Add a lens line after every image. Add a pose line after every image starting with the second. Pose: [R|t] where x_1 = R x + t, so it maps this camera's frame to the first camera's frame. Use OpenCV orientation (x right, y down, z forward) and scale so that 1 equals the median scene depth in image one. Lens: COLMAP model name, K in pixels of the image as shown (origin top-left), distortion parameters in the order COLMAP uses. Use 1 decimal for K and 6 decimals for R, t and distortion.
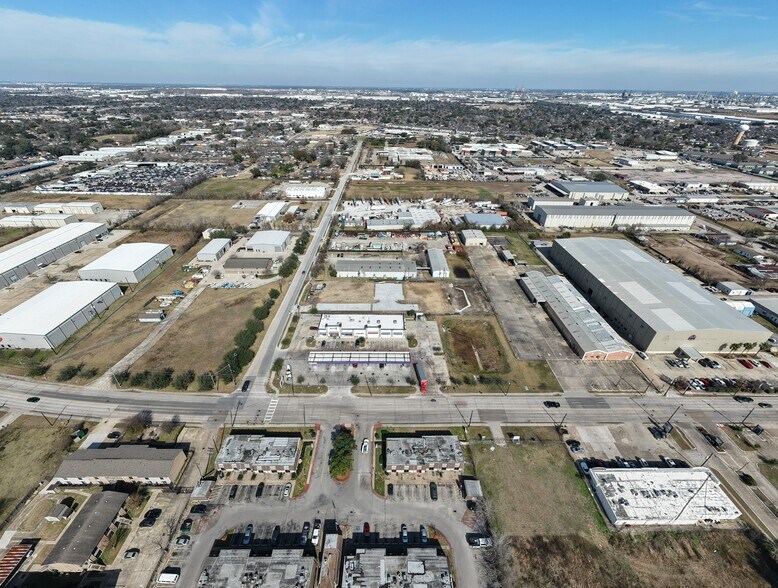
lens RADIAL K [[316.1, 0, 388.8], [0, 316.1, 305.7], [0, 0, 1]] dist [-0.000015, 0.000353]
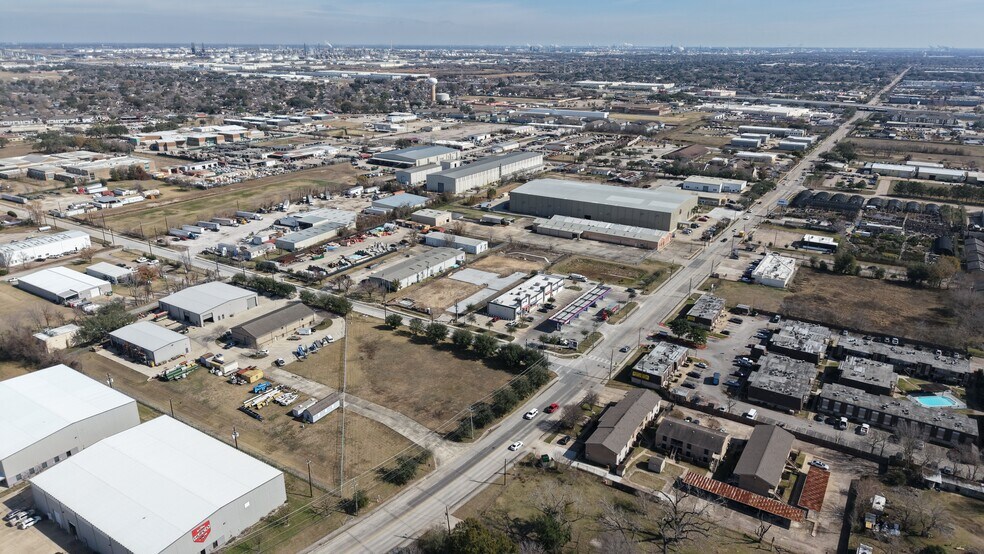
lens RADIAL K [[651.6, 0, 489.5], [0, 651.6, 279.5], [0, 0, 1]] dist [0.038555, -0.043349]
pose [[0.543876, -0.293454, 0.786183, -1.209013], [0.481242, 0.876569, -0.005727, -0.010201], [-0.687463, 0.381459, 0.617967, -0.007145]]
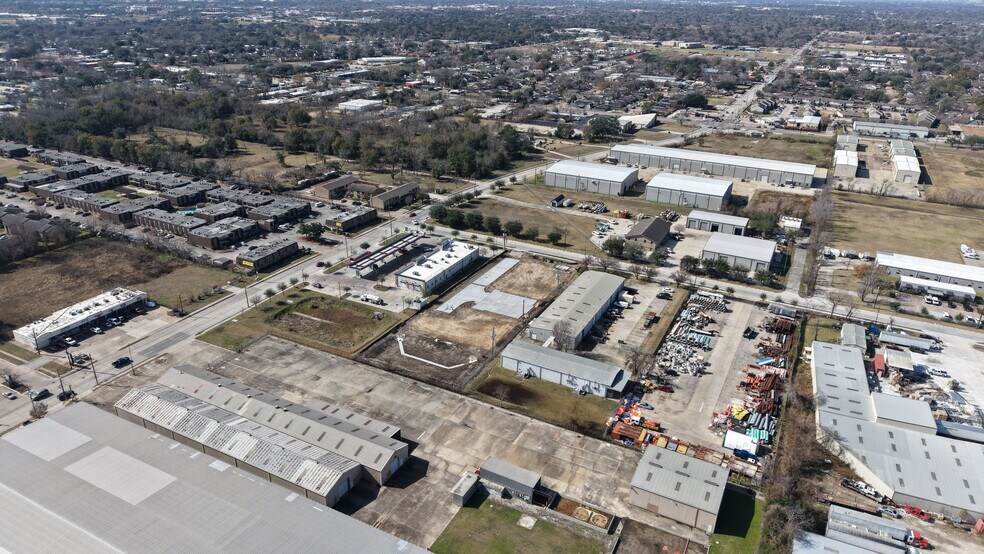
lens RADIAL K [[651.6, 0, 489.5], [0, 651.6, 279.5], [0, 0, 1]] dist [0.038555, -0.043349]
pose [[-0.465849, 0.339183, -0.817276, 0.992046], [-0.526492, 0.636089, 0.564090, -0.743634], [0.711190, 0.693069, -0.117744, 1.071658]]
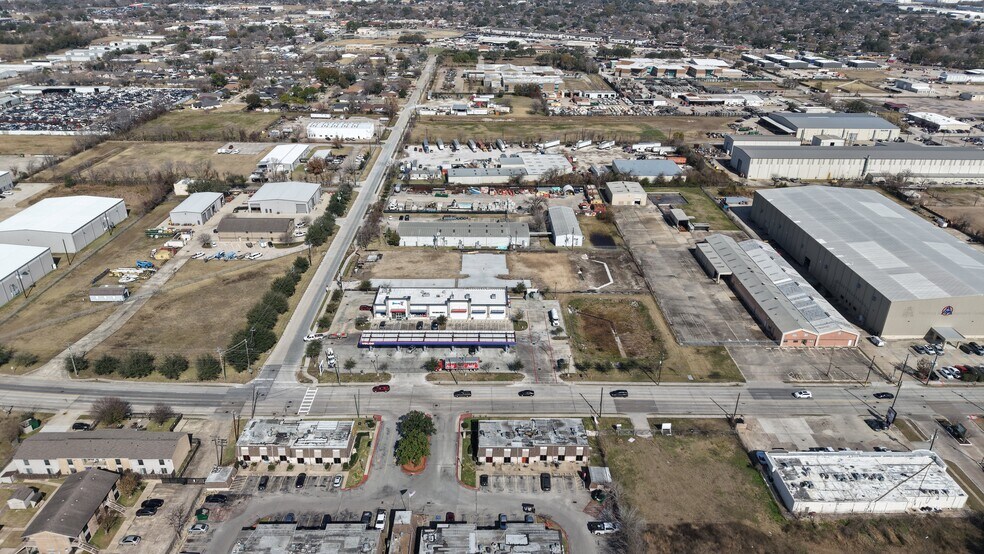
lens RADIAL K [[651.6, 0, 489.5], [0, 651.6, 279.5], [0, 0, 1]] dist [0.038555, -0.043349]
pose [[0.999989, -0.003200, 0.003322, 0.007067], [0.003685, 0.987389, -0.158268, 0.185221], [-0.002774, 0.158279, 0.987391, -0.260625]]
